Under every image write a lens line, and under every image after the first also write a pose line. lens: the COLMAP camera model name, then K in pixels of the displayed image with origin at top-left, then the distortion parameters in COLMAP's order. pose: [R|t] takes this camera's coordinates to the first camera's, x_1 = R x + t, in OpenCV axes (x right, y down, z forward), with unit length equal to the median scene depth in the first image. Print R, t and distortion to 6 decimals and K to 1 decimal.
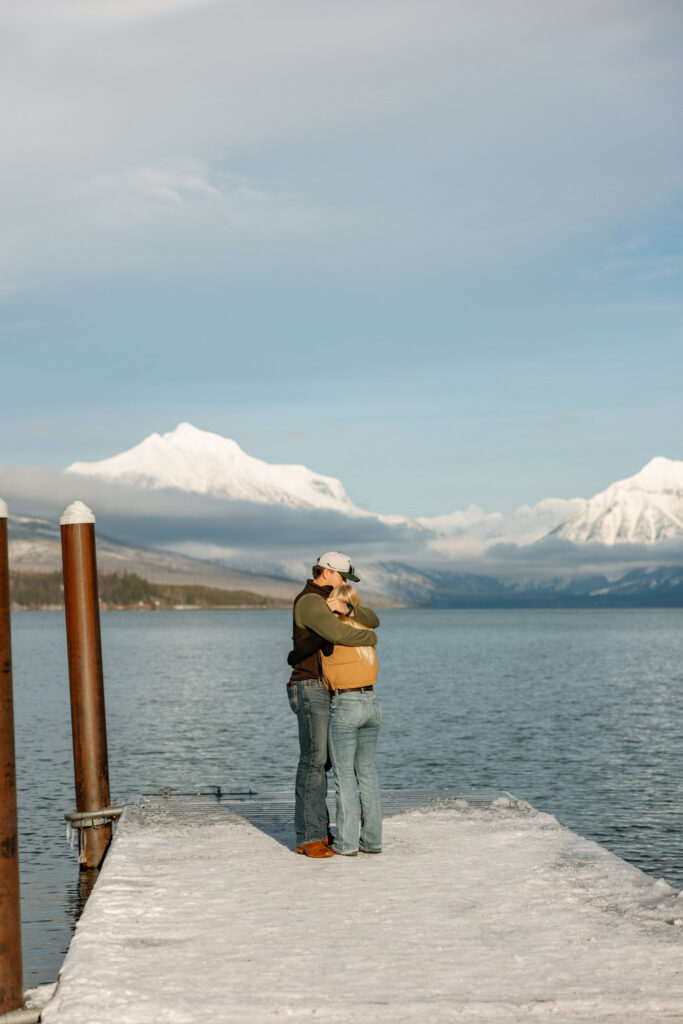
lens RADIAL K [[2082.3, 0, 305.4], [0, 2082.3, 511.1], [0, 0, 1]] dist [-0.006132, 0.325821]
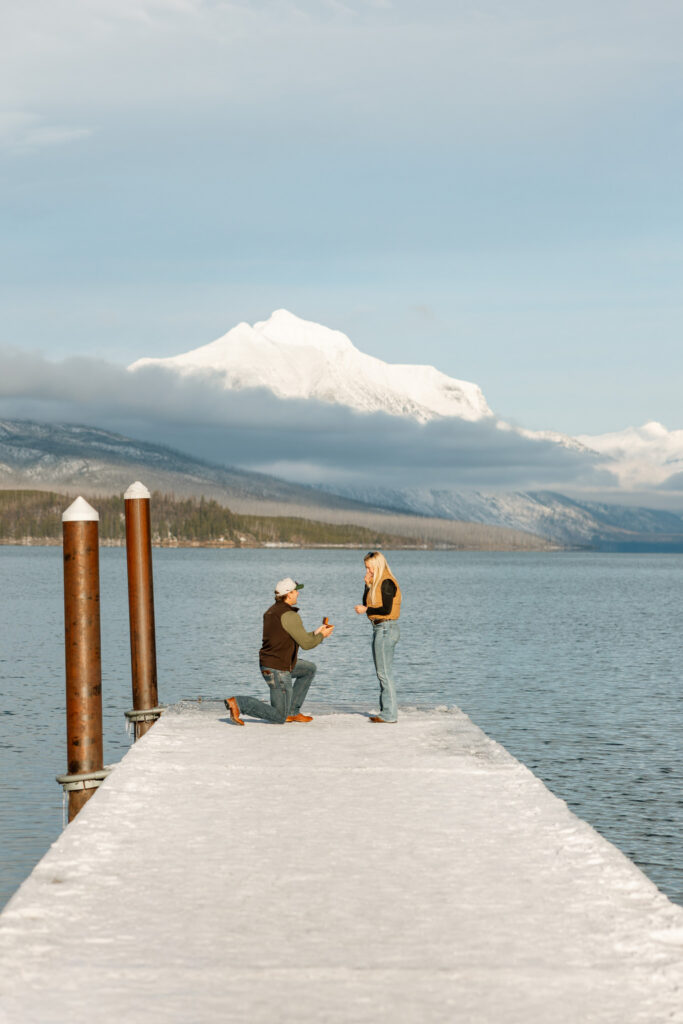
lens RADIAL K [[3424.3, 0, 344.3], [0, 3424.3, 392.7], [0, 0, 1]] dist [0.050676, -0.748415]
pose [[0.998566, 0.014973, -0.051399, 0.033017], [-0.014741, 0.999879, 0.004896, -0.018015], [0.051466, -0.004132, 0.998666, -0.289852]]
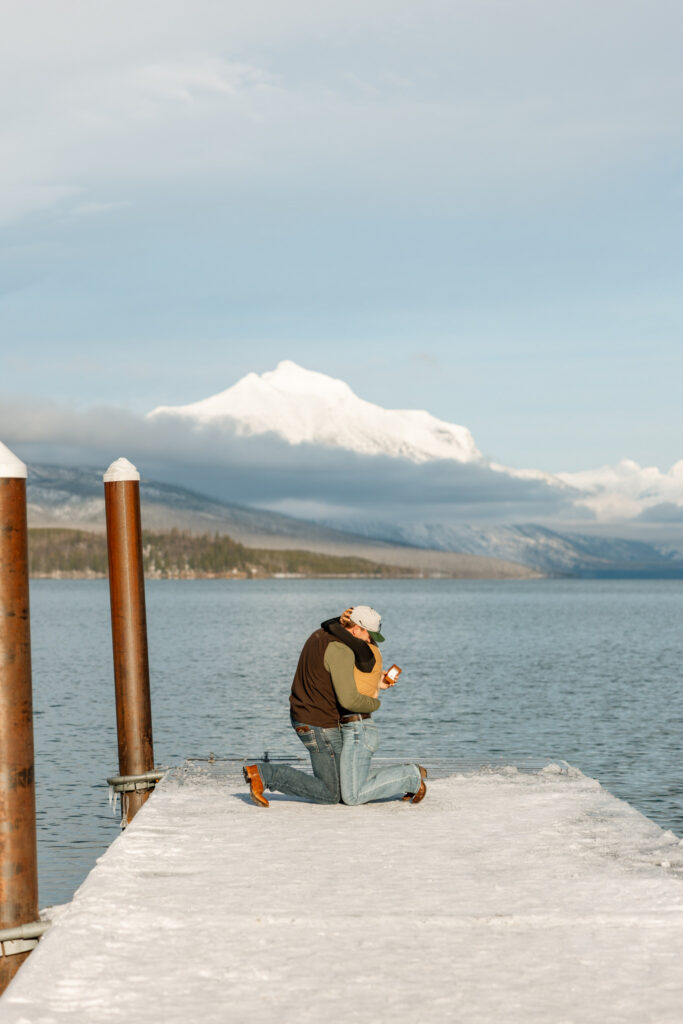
lens RADIAL K [[2542.4, 0, 369.8], [0, 2542.4, 511.5], [0, 0, 1]] dist [0.025809, 0.290249]
pose [[0.999444, 0.005480, -0.032891, 0.010926], [-0.004841, 0.999799, 0.019462, -0.000795], [0.032991, -0.019292, 0.999269, -0.044216]]
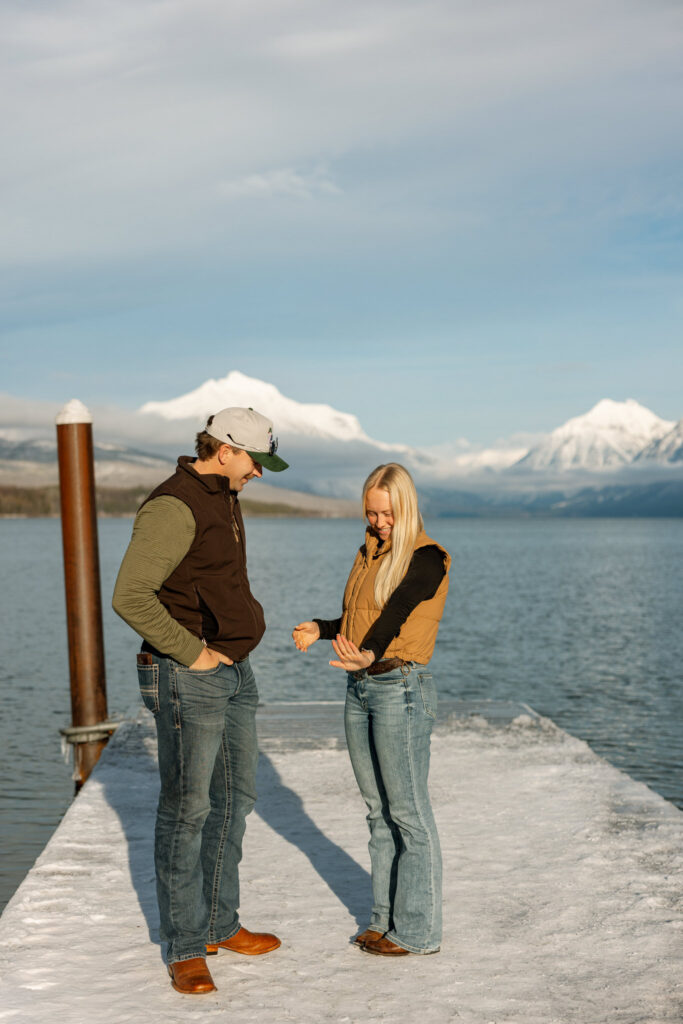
lens RADIAL K [[1485.7, 0, 281.4], [0, 1485.7, 476.5], [0, 0, 1]] dist [0.001150, 0.028660]
pose [[0.999367, 0.002824, -0.035456, 0.002170], [-0.002150, 0.999816, 0.019036, 0.004131], [0.035503, -0.018948, 0.999190, 0.077276]]
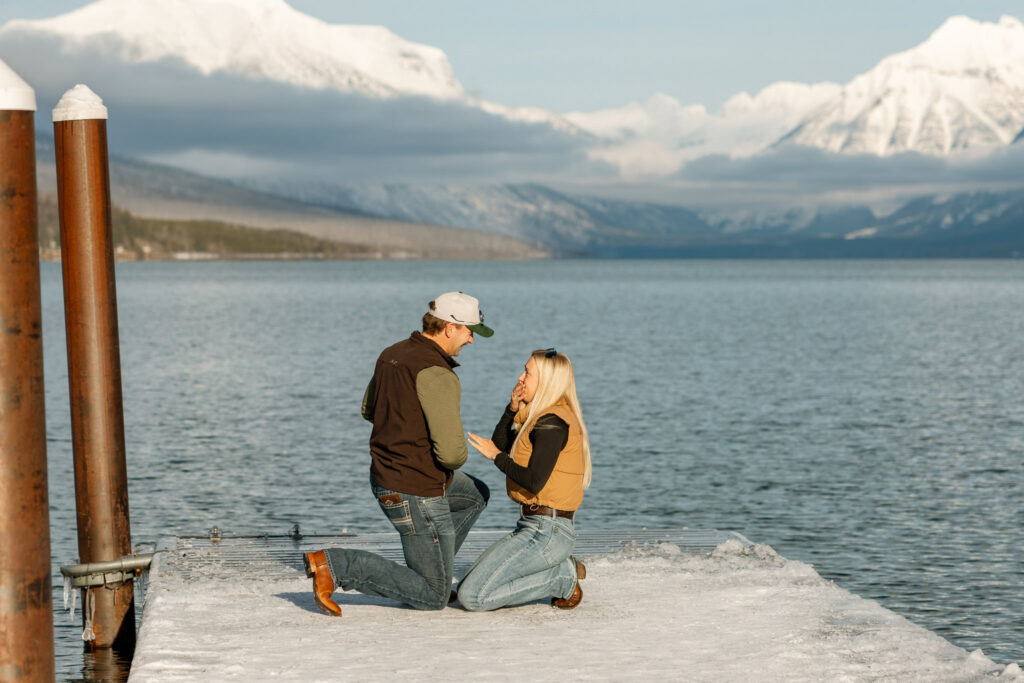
lens RADIAL K [[3424.3, 0, 512.8], [0, 3424.3, 246.7], [0, 0, 1]] dist [0.050676, -0.748415]
pose [[0.999159, 0.003040, 0.040880, -0.004392], [-0.004774, 0.999090, 0.042383, -0.000077], [-0.040714, -0.042542, 0.998265, -0.016709]]
